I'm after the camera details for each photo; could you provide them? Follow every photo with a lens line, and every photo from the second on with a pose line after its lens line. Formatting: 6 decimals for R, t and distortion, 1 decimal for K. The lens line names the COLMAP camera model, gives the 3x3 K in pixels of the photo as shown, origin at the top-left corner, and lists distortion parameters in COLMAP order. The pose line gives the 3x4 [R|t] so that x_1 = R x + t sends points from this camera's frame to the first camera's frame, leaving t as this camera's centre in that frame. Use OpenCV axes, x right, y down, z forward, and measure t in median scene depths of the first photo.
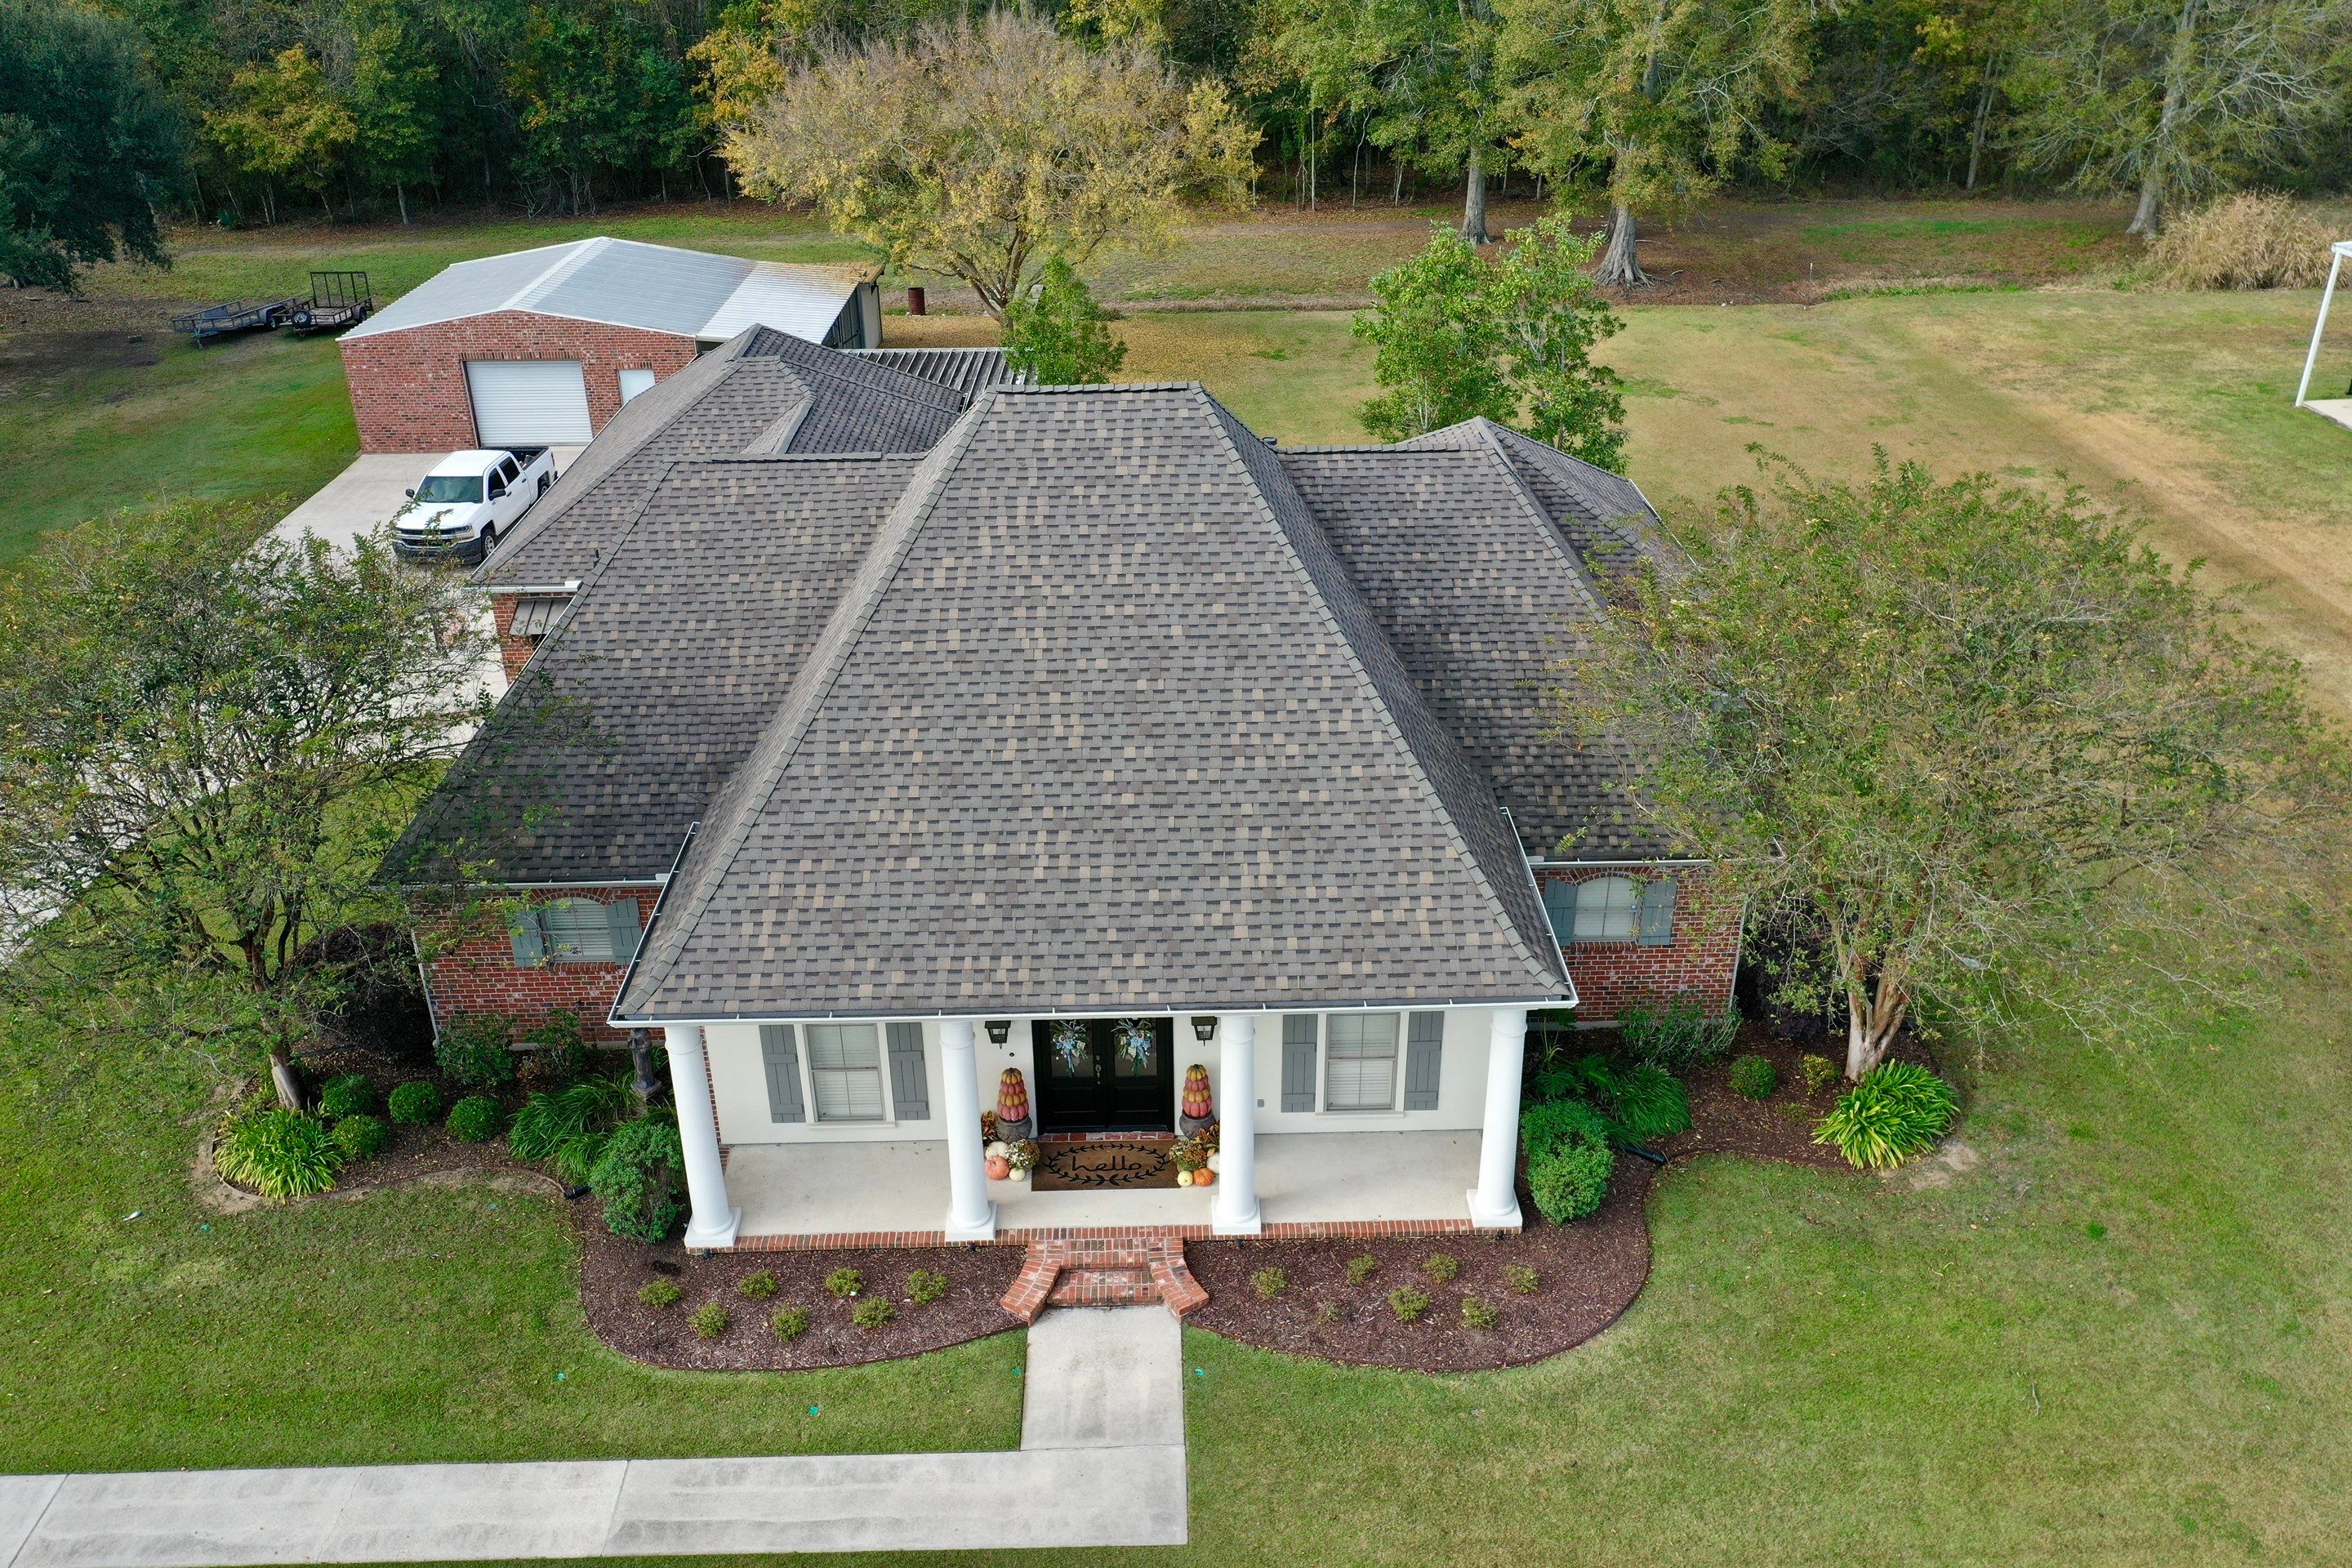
lens RADIAL K [[1846.9, 0, 1176.2], [0, 1846.9, 793.1], [0, 0, 1]] dist [0.003440, 0.010476]
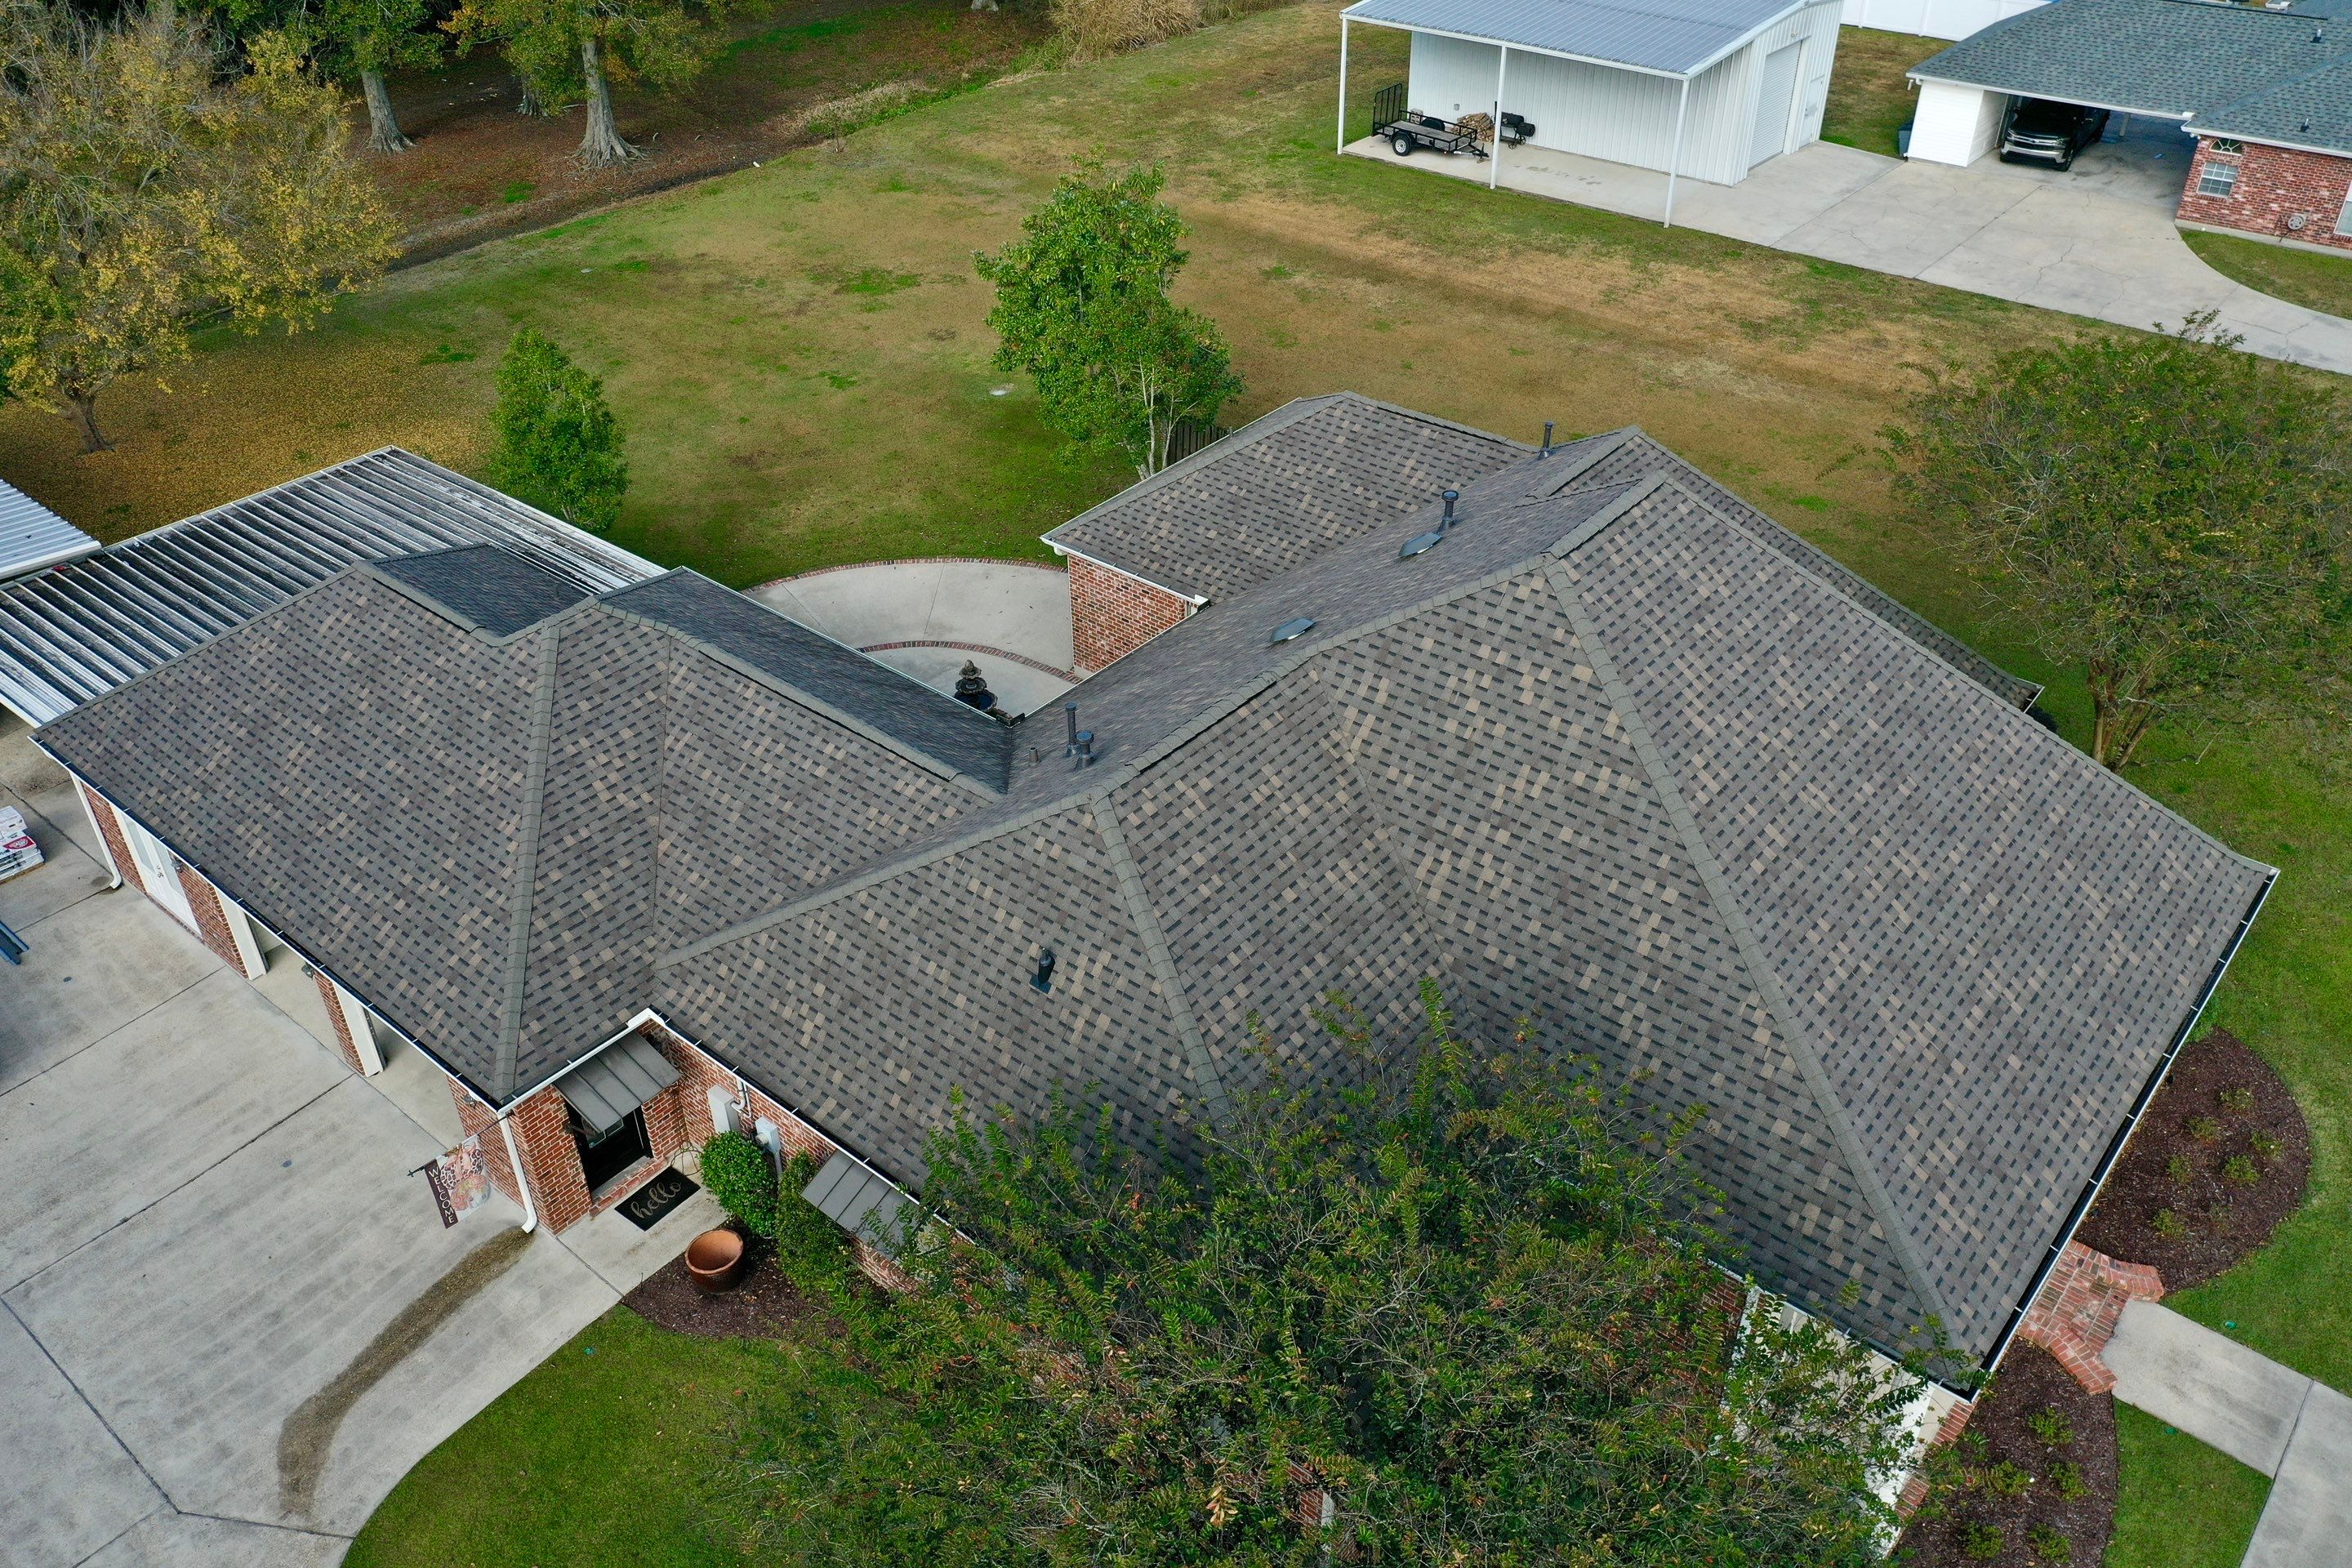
lens RADIAL K [[1829.8, 0, 1153.2], [0, 1829.8, 792.3], [0, 0, 1]] dist [0.009875, -0.000278]
pose [[0.663838, -0.435227, 0.608191, -0.843896], [0.355354, 0.899120, 0.255550, -0.431919], [-0.658059, 0.046480, 0.751530, 0.516421]]
